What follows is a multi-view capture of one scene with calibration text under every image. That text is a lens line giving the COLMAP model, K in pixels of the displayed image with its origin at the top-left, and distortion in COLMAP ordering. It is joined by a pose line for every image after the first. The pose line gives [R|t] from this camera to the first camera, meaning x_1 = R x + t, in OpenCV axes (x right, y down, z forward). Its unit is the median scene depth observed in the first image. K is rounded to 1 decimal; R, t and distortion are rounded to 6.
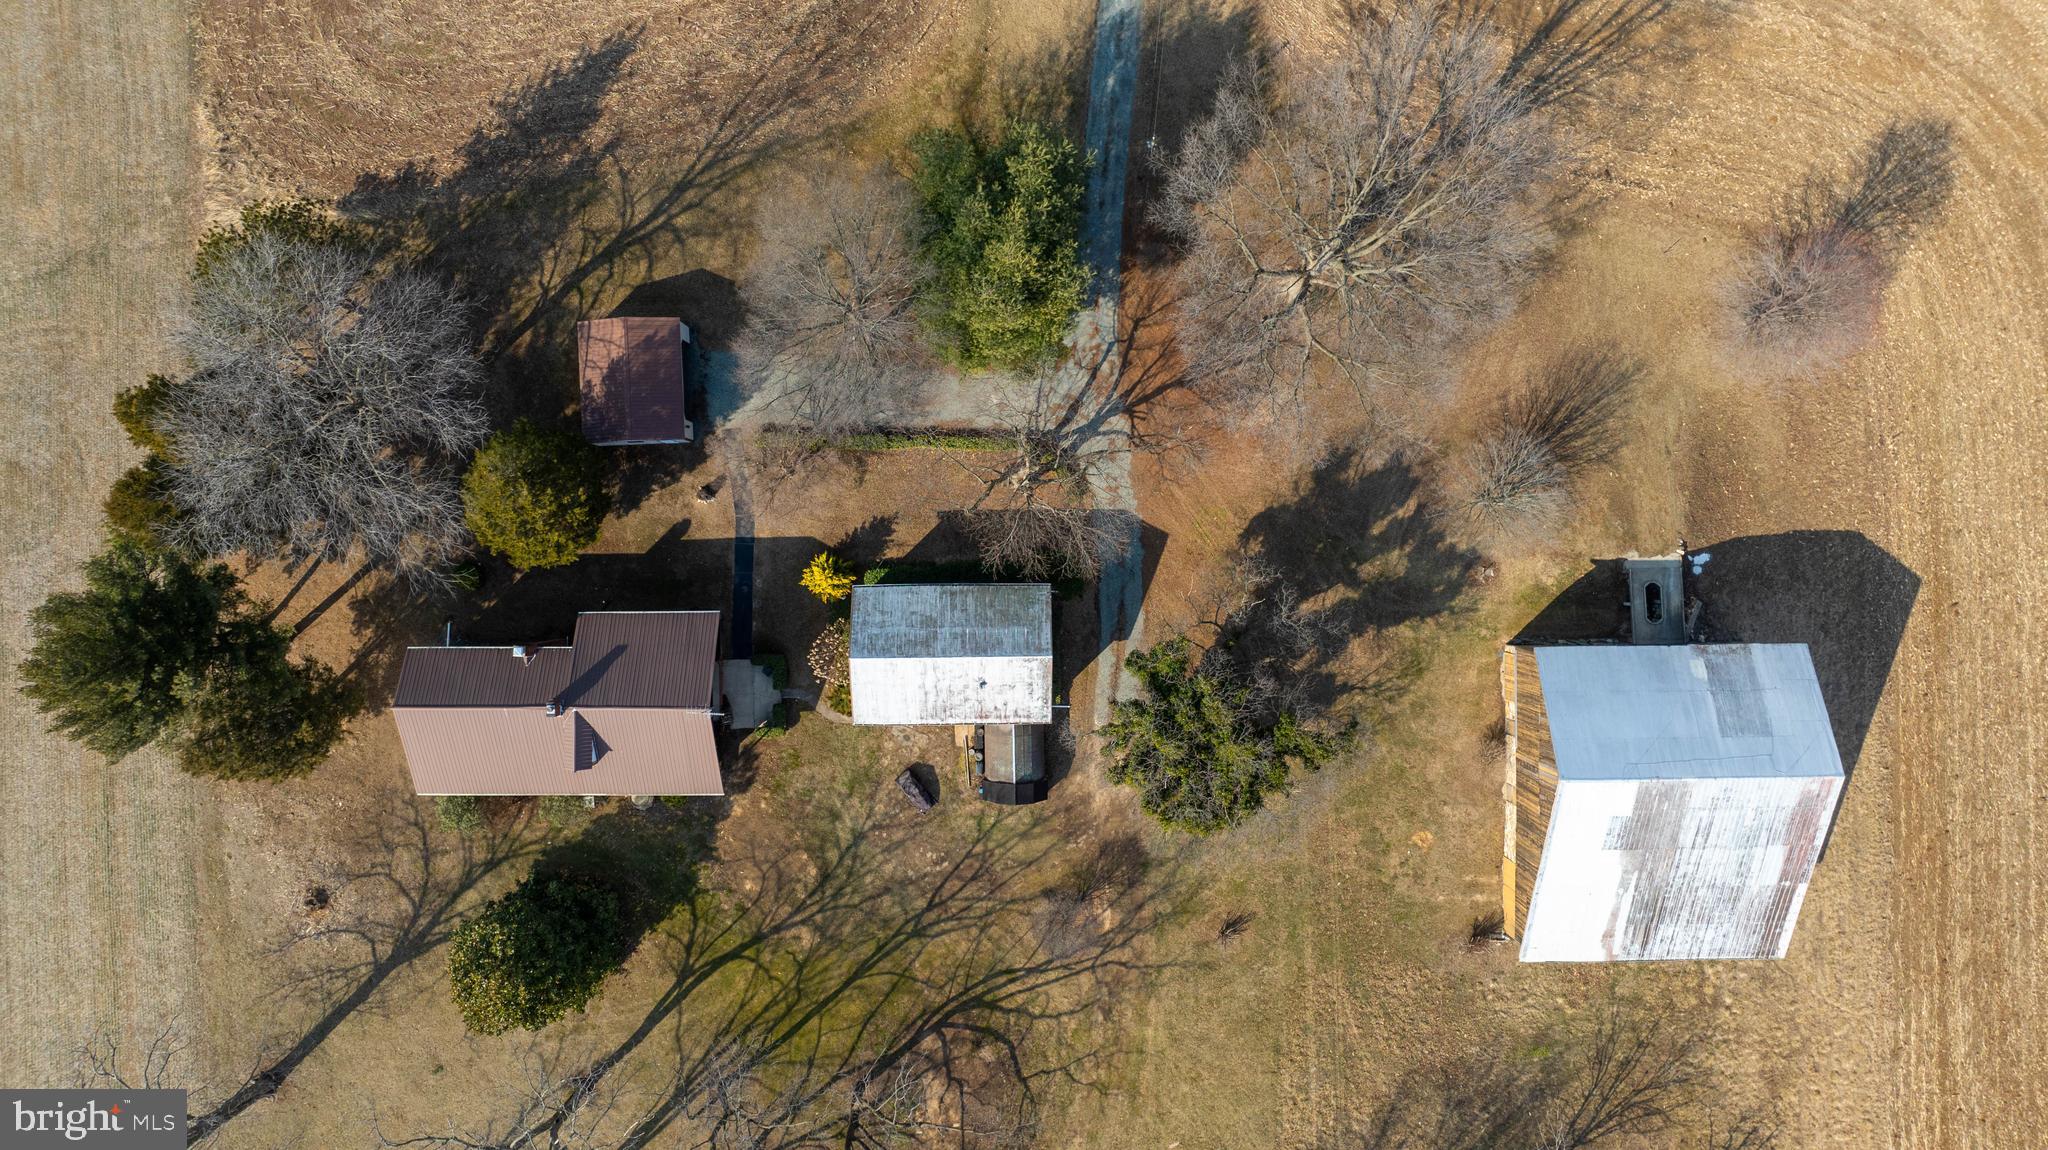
lens RADIAL K [[1438.3, 0, 1027.6], [0, 1438.3, 577.6], [0, 0, 1]] dist [-0.027442, 0.004291]
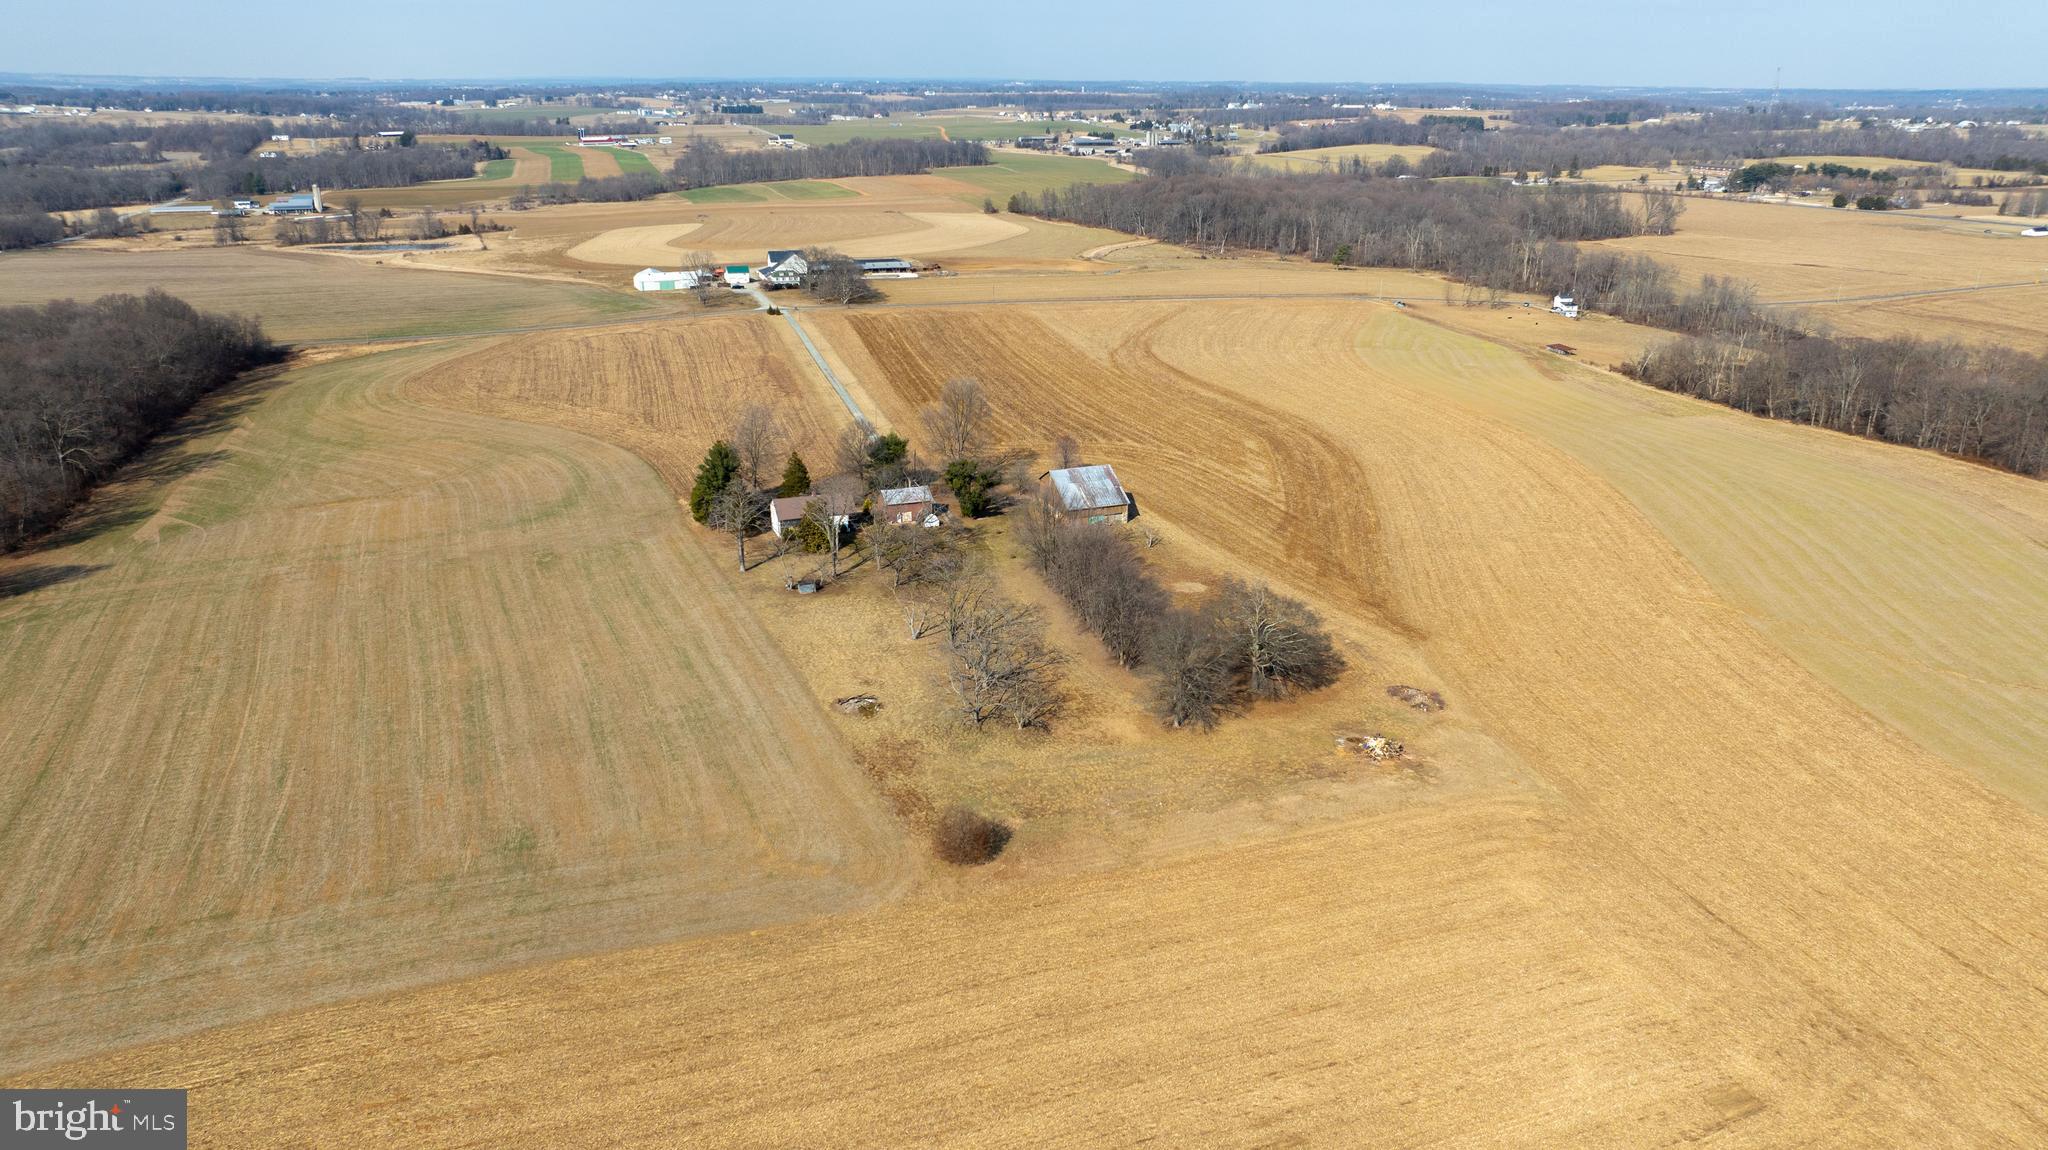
lens RADIAL K [[1439.0, 0, 1027.7], [0, 1439.0, 577.0], [0, 0, 1]] dist [-0.030016, 0.018804]
pose [[0.932555, -0.113288, 0.342794, -1.067896], [0.361028, 0.295094, -0.884635, 3.580745], [-0.000938, 0.948728, 0.316091, -0.052793]]
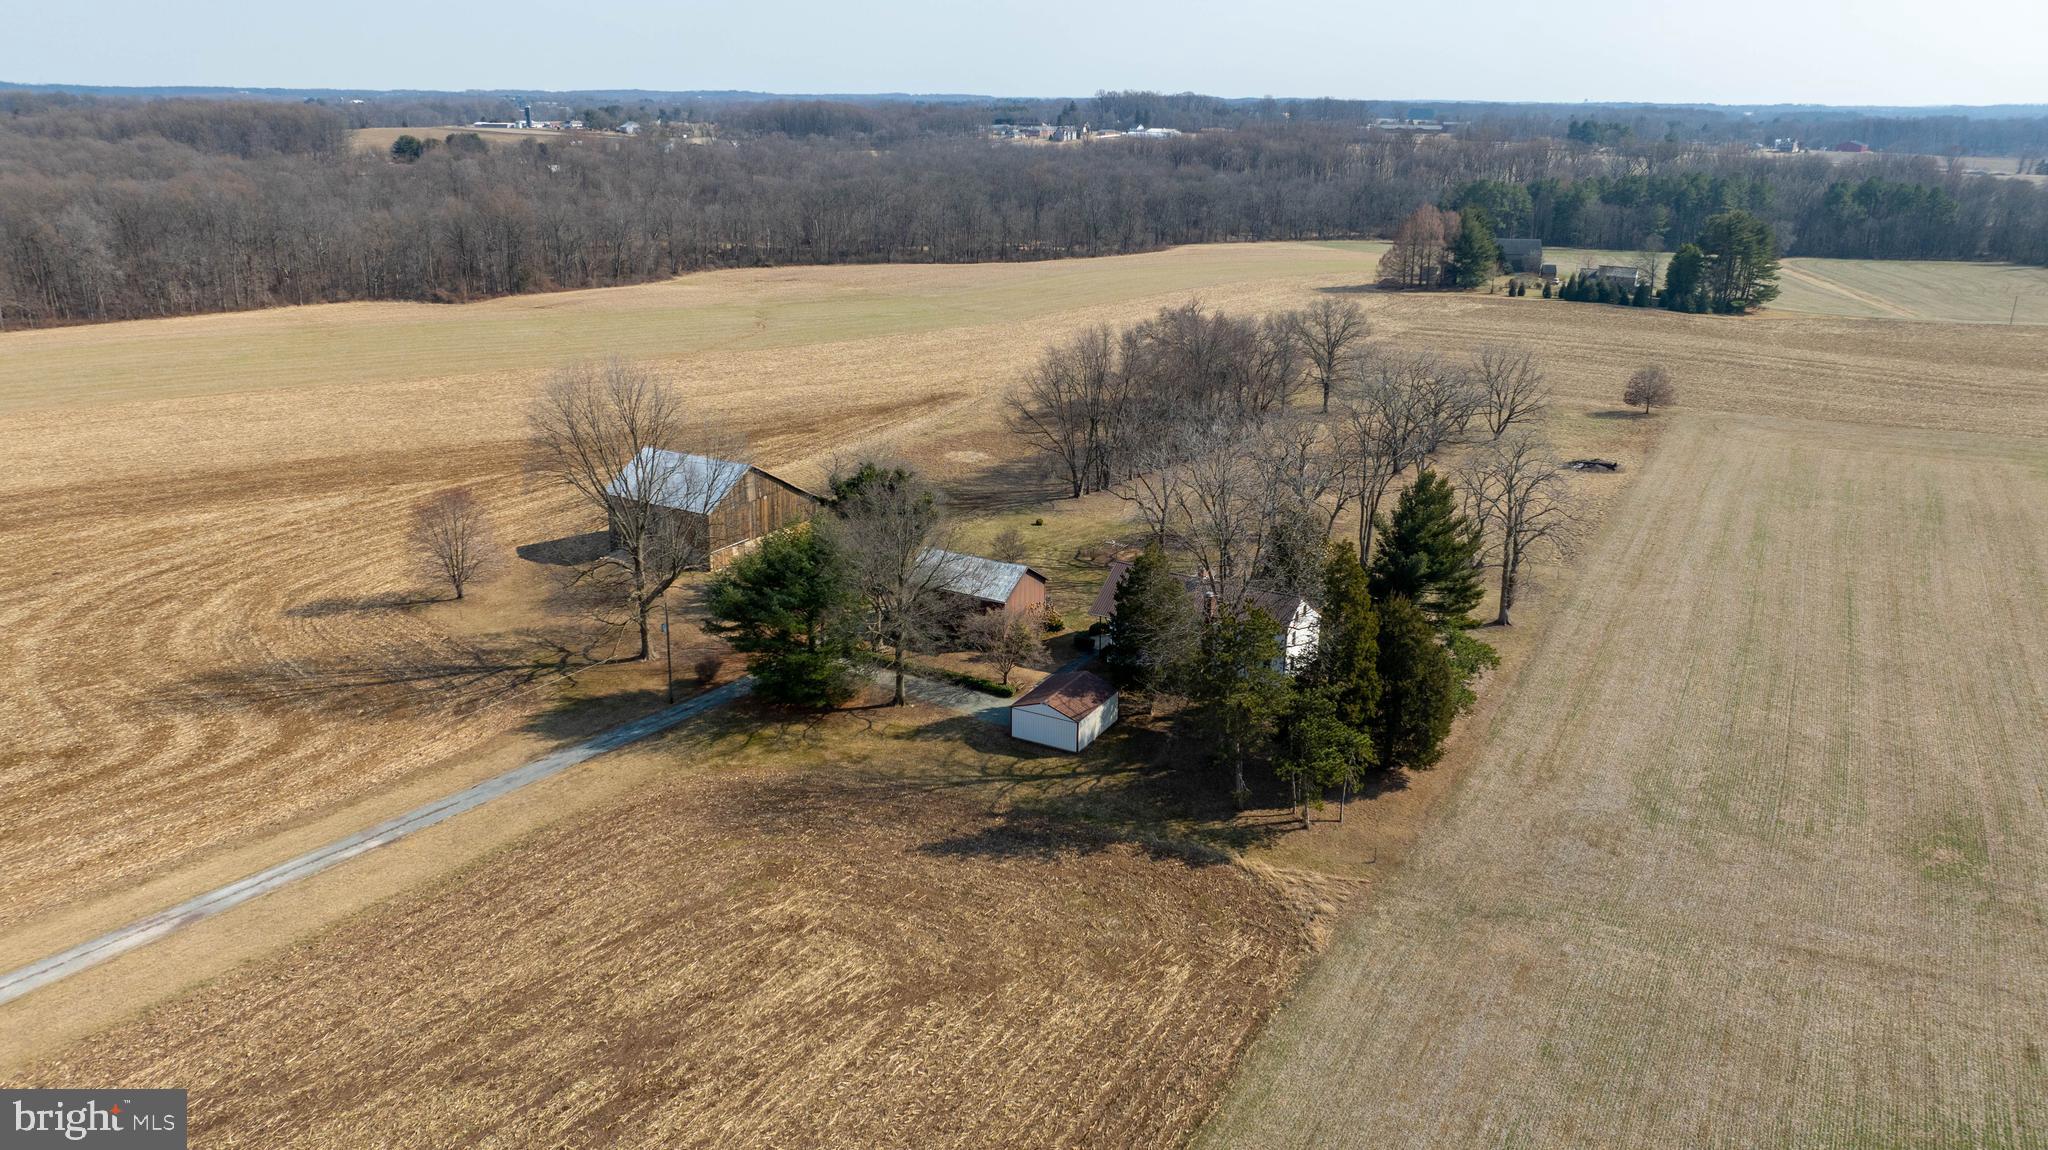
lens RADIAL K [[1439.0, 0, 1027.7], [0, 1439.0, 577.0], [0, 0, 1]] dist [-0.030016, 0.018804]
pose [[-0.852480, -0.171824, 0.493715, -0.853659], [0.522758, -0.282749, 0.804224, -1.157111], [0.001412, 0.943679, 0.330860, 0.435792]]
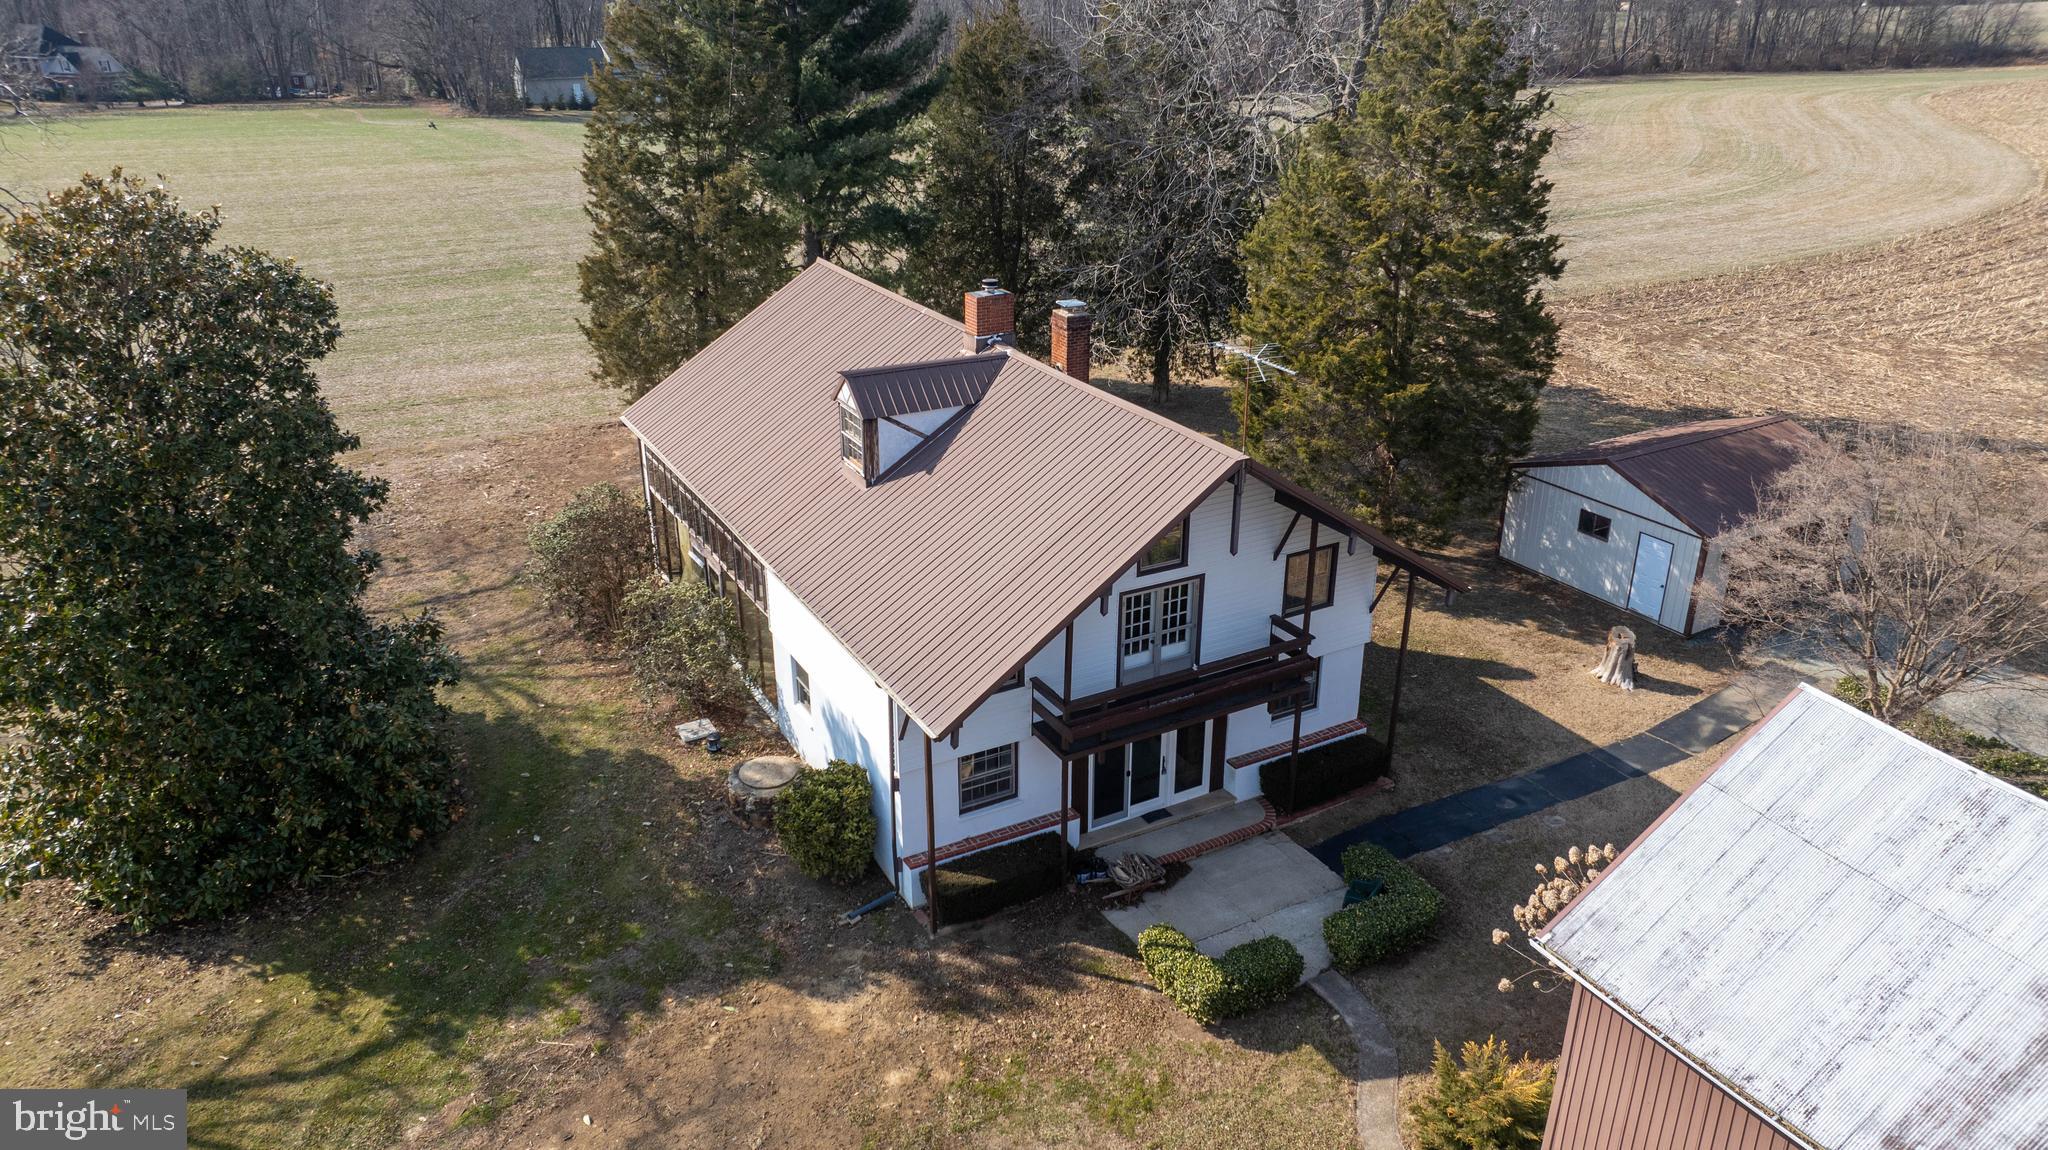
lens RADIAL K [[1439.0, 0, 1027.7], [0, 1439.0, 577.0], [0, 0, 1]] dist [-0.030016, 0.018804]
pose [[0.477375, 0.348984, -0.806426, -0.011370], [-0.878589, 0.174984, -0.444368, 0.231001], [-0.013965, 0.920647, 0.390146, 0.830793]]
